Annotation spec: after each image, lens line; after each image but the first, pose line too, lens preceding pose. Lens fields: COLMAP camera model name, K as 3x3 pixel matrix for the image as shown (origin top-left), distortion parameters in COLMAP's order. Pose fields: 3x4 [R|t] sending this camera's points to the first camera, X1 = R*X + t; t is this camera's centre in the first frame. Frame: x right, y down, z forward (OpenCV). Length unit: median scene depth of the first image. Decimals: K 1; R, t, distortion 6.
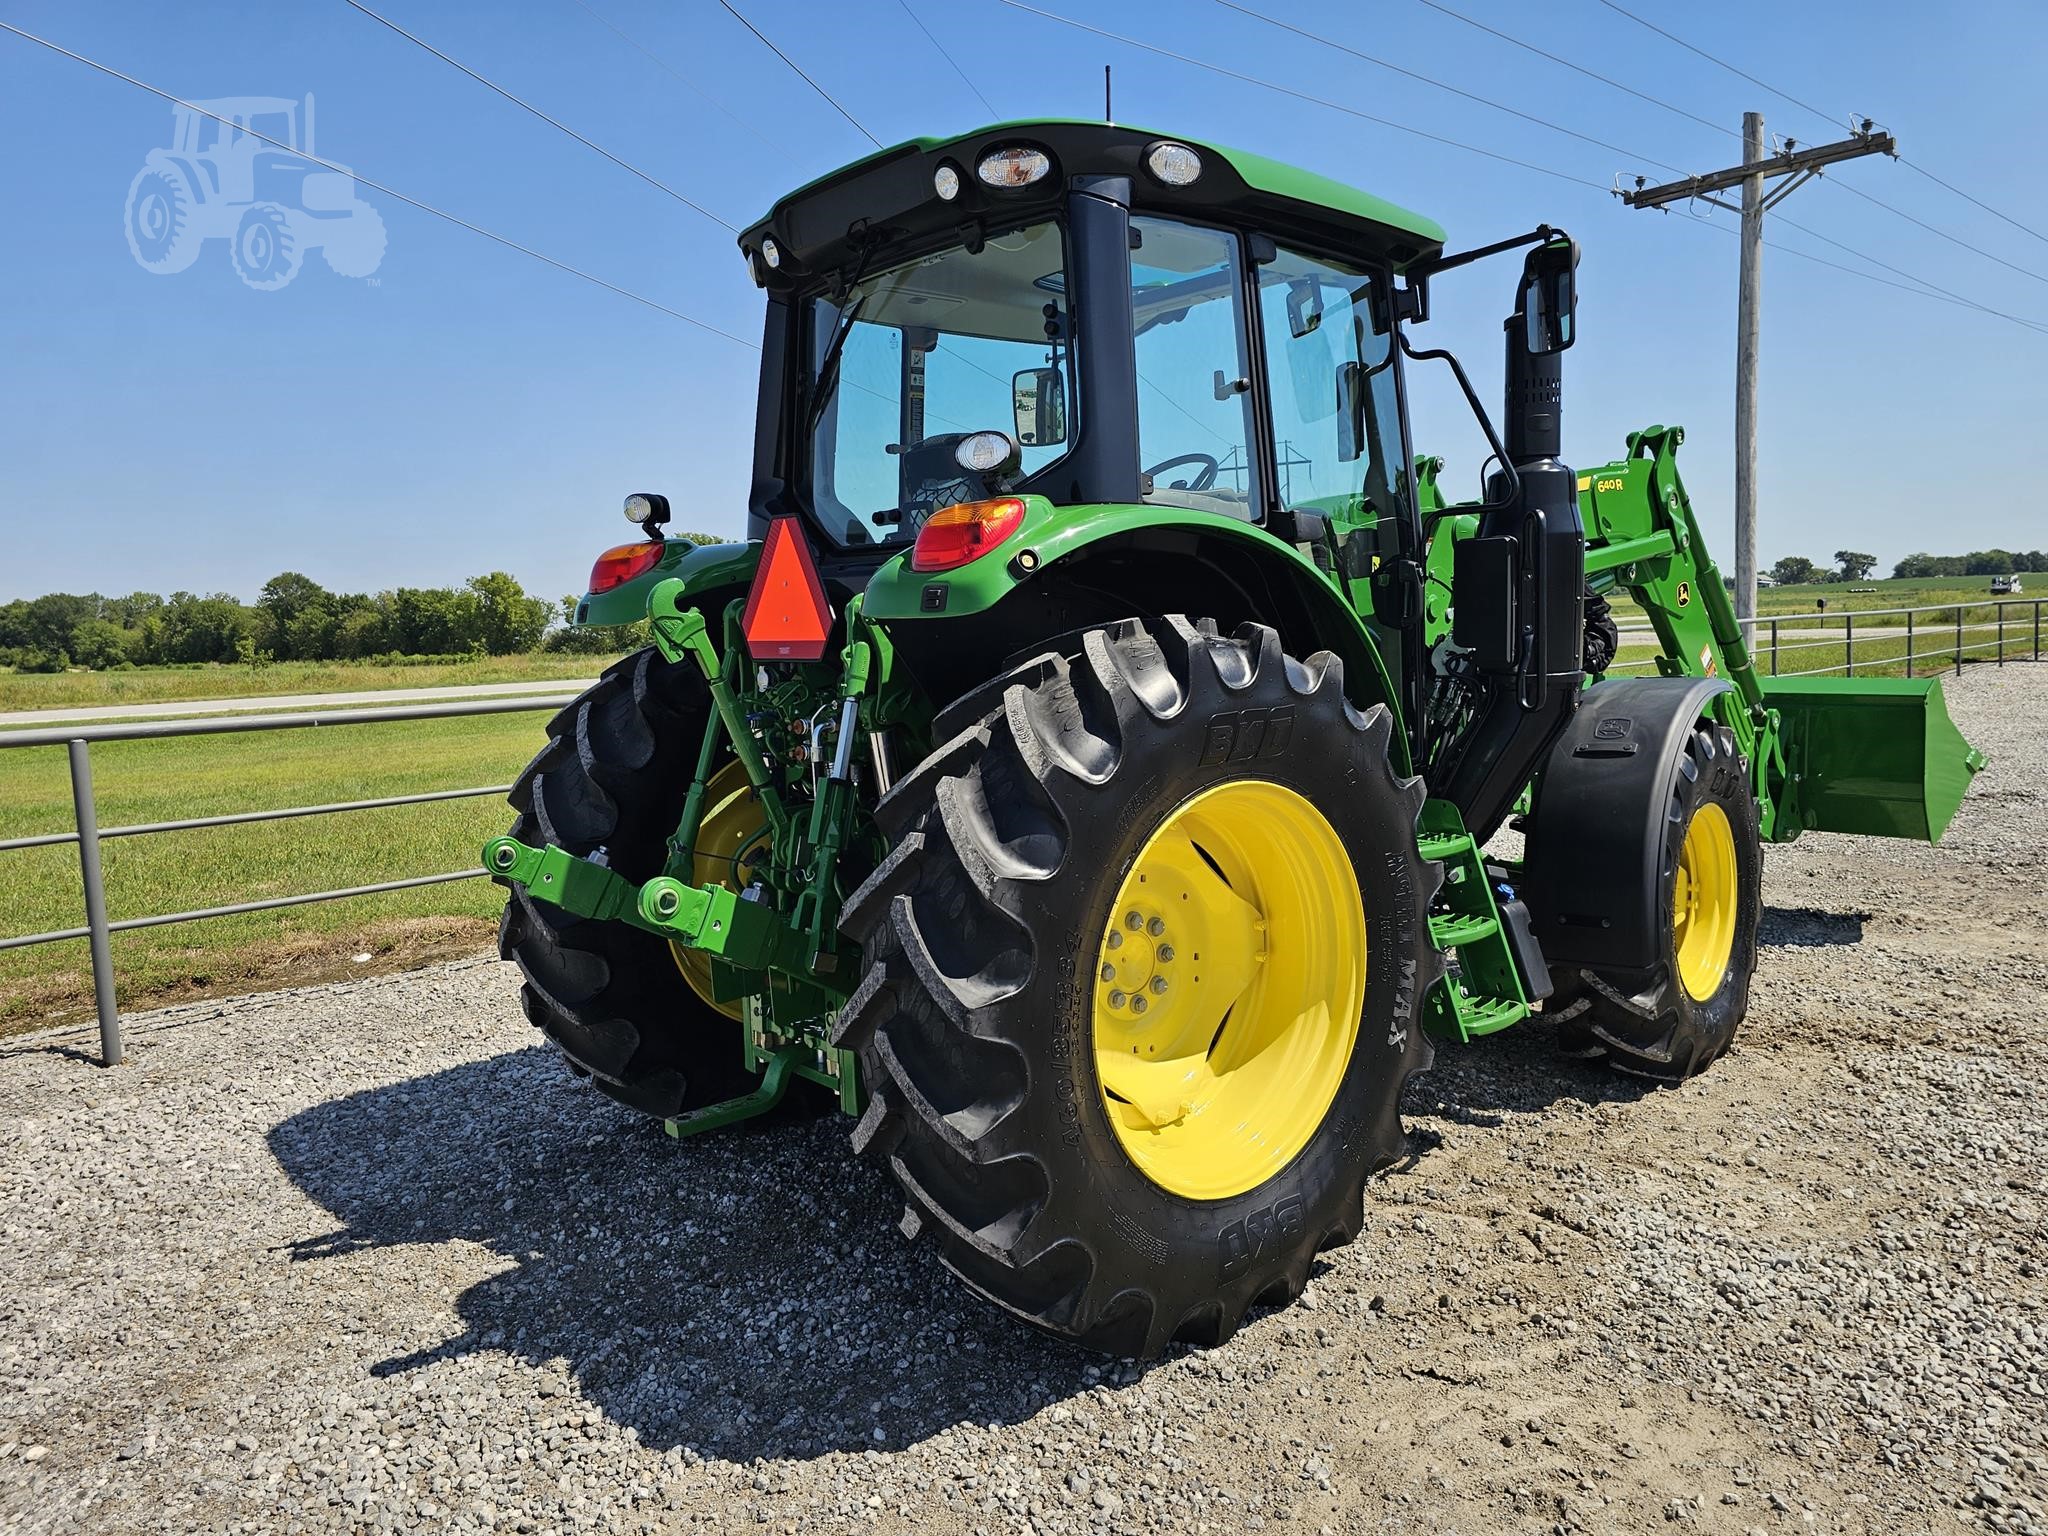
lens RADIAL K [[1410.5, 0, 1040.5], [0, 1410.5, 770.7], [0, 0, 1]] dist [0.054577, -0.051971]
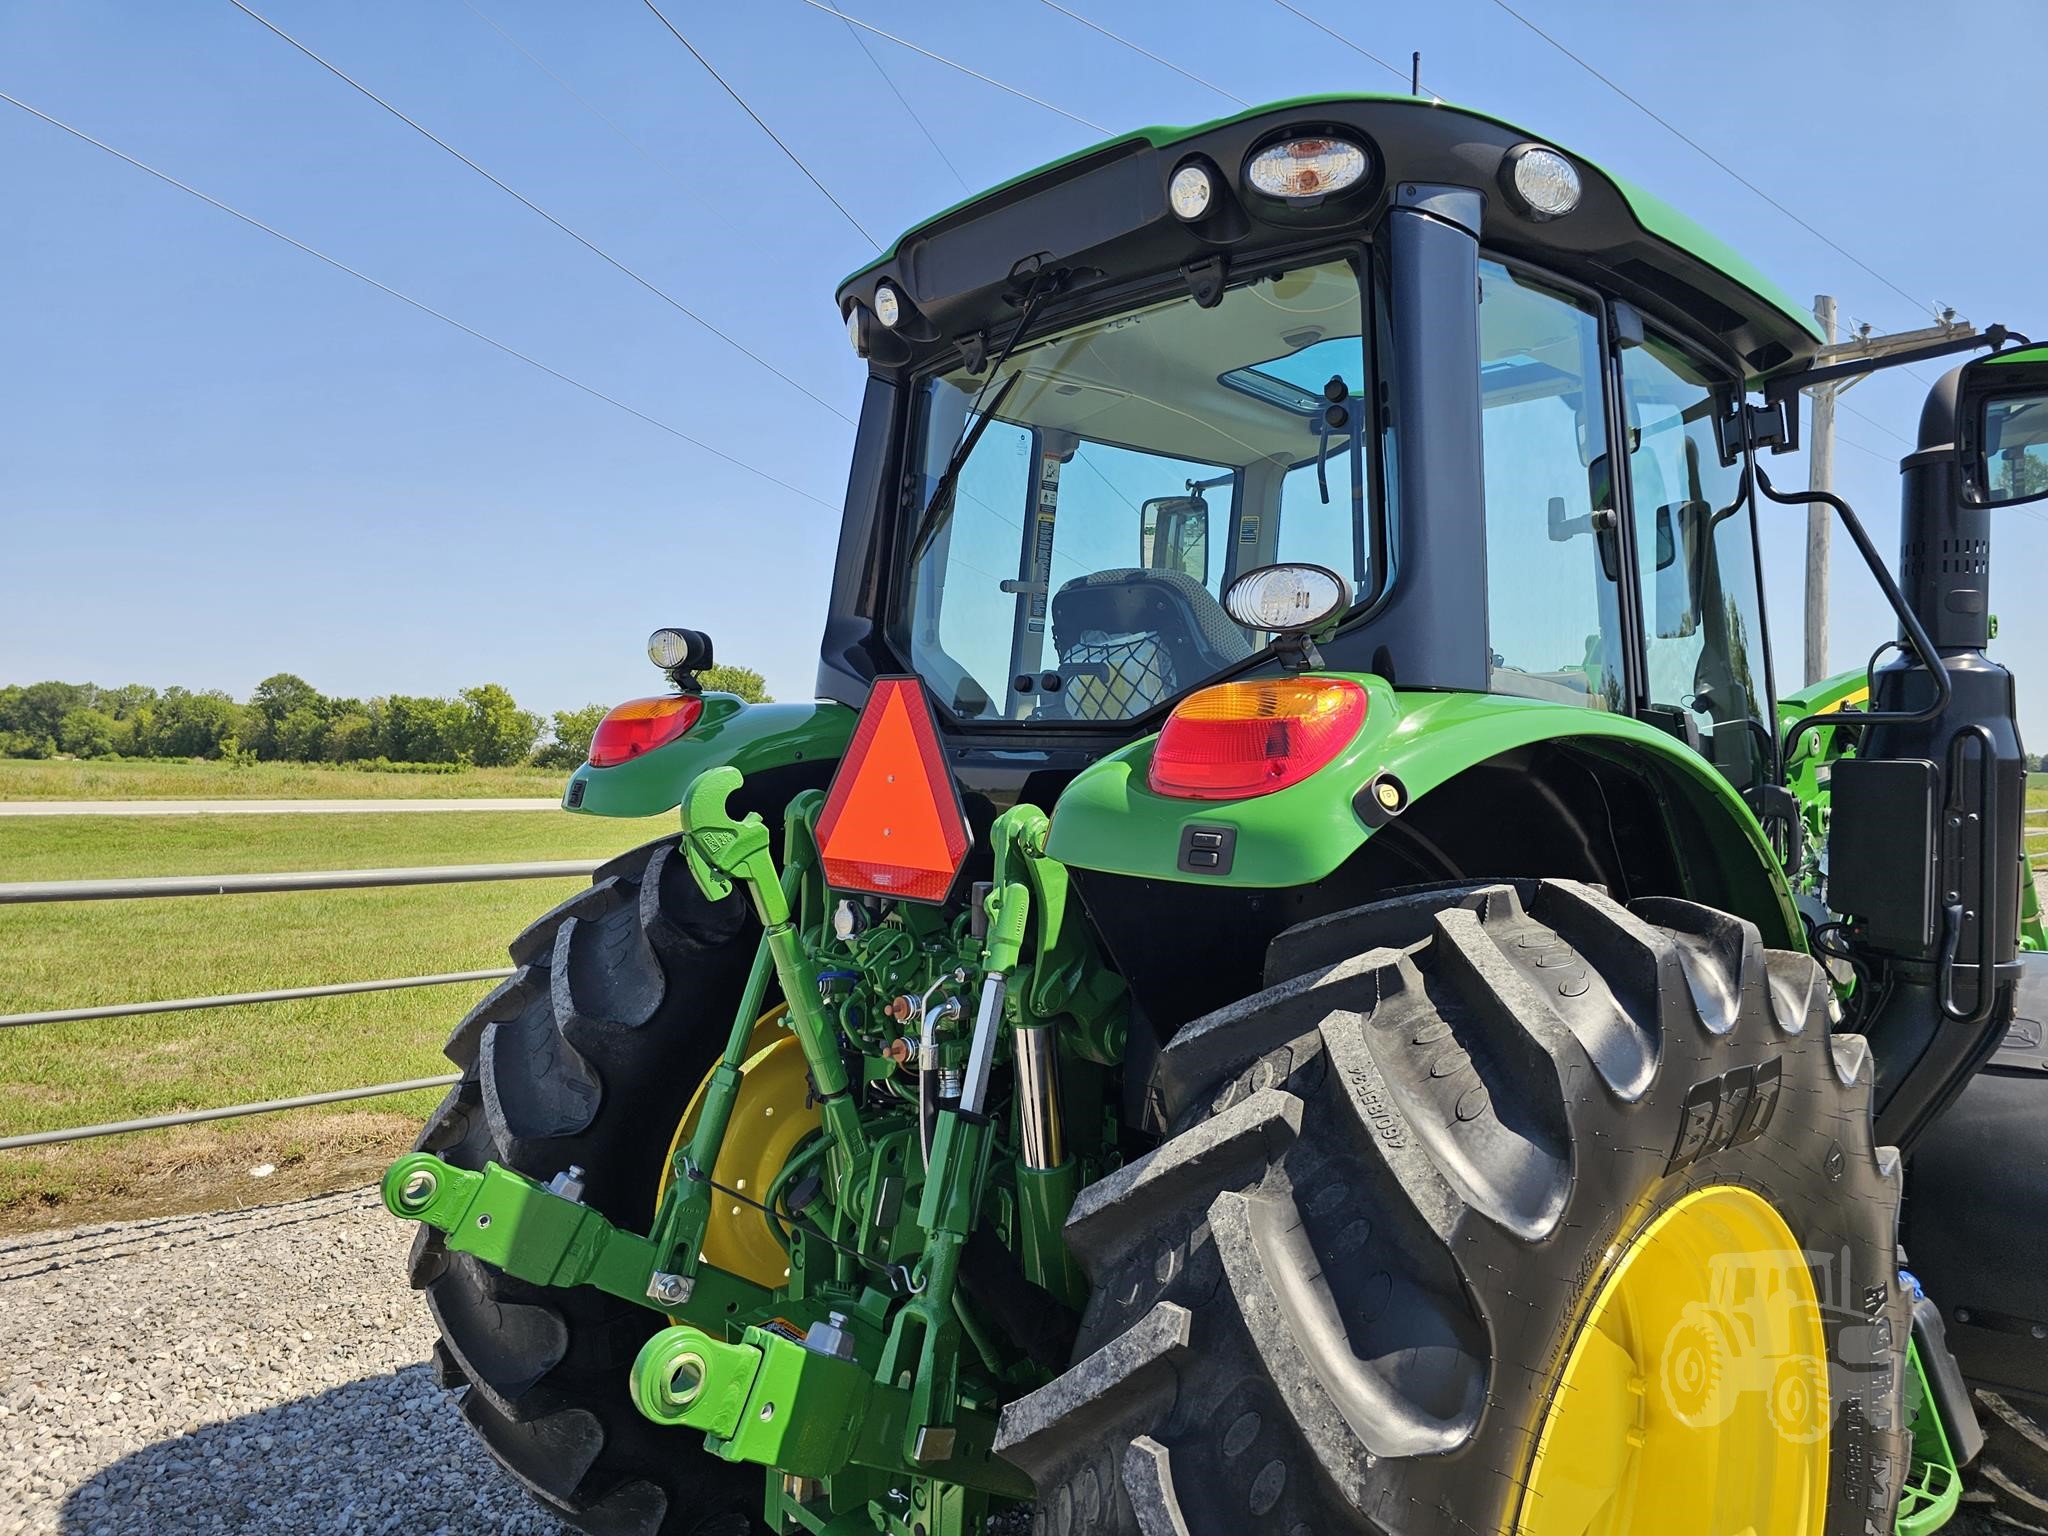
lens RADIAL K [[1423.6, 0, 1025.0], [0, 1423.6, 775.6], [0, 0, 1]] dist [0.052676, -0.052288]
pose [[0.998373, 0.056935, -0.002988, -0.102016], [-0.056958, 0.993733, -0.096177, -0.064682], [-0.002506, 0.096190, 0.995360, 0.301951]]
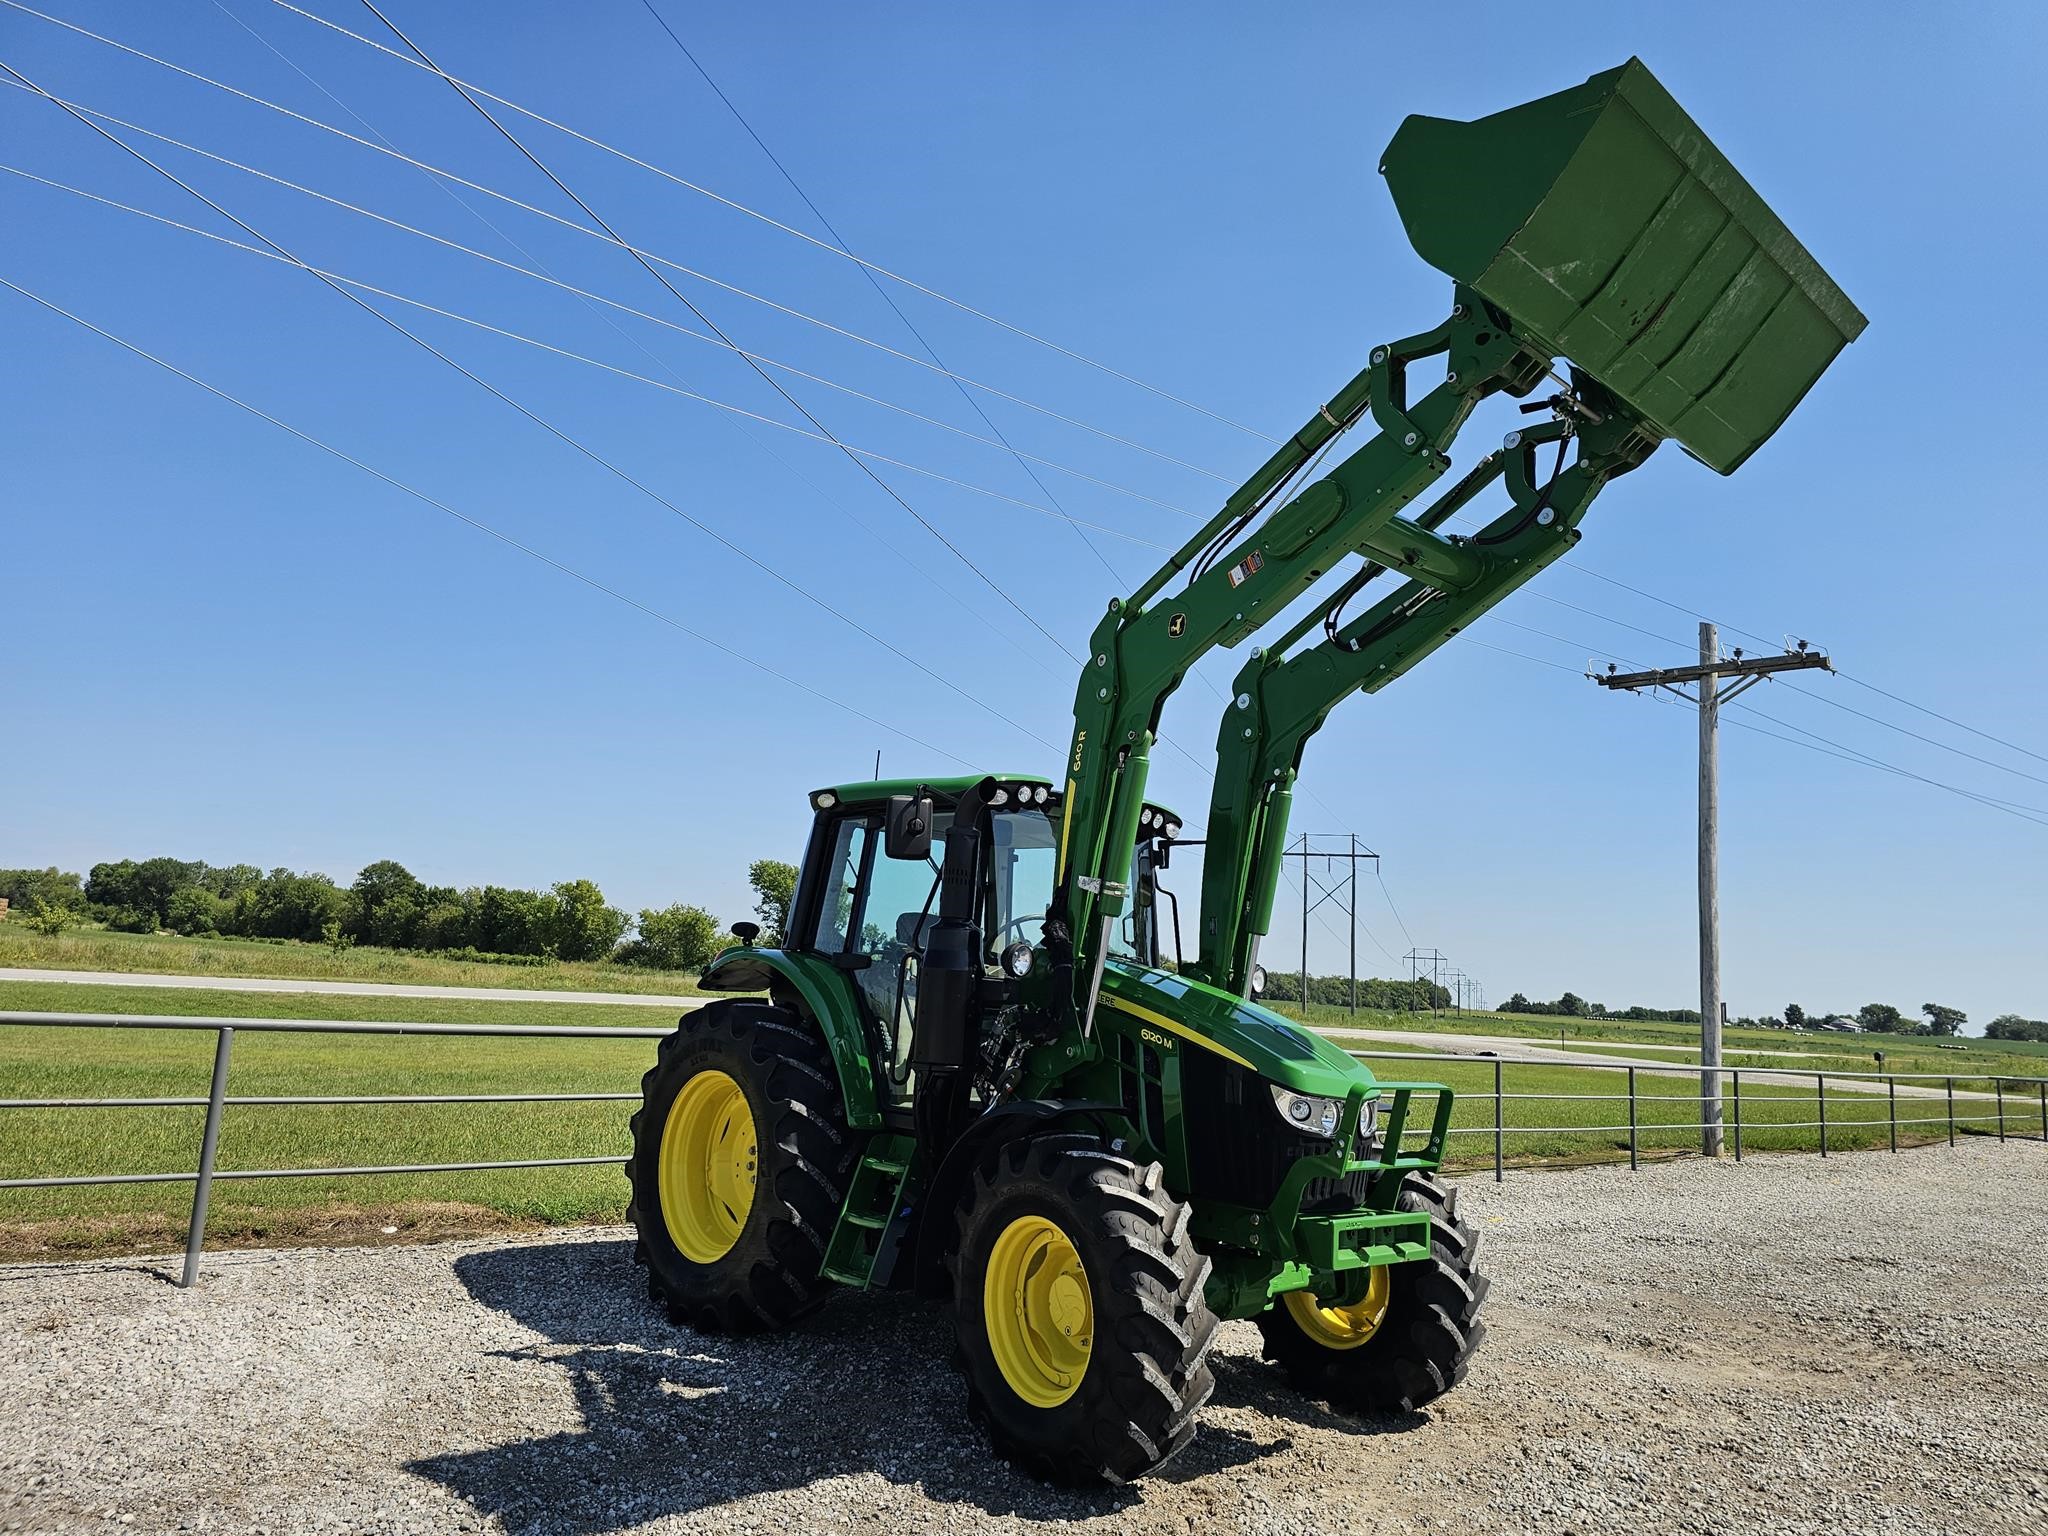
lens RADIAL K [[1410.5, 0, 1040.5], [0, 1410.5, 770.7], [0, 0, 1]] dist [0.054577, -0.051971]
pose [[0.993318, 0.098438, -0.060245, 0.181847], [-0.110347, 0.962996, -0.245891, -0.010609], [0.033811, 0.250896, 0.967423, -0.426913]]
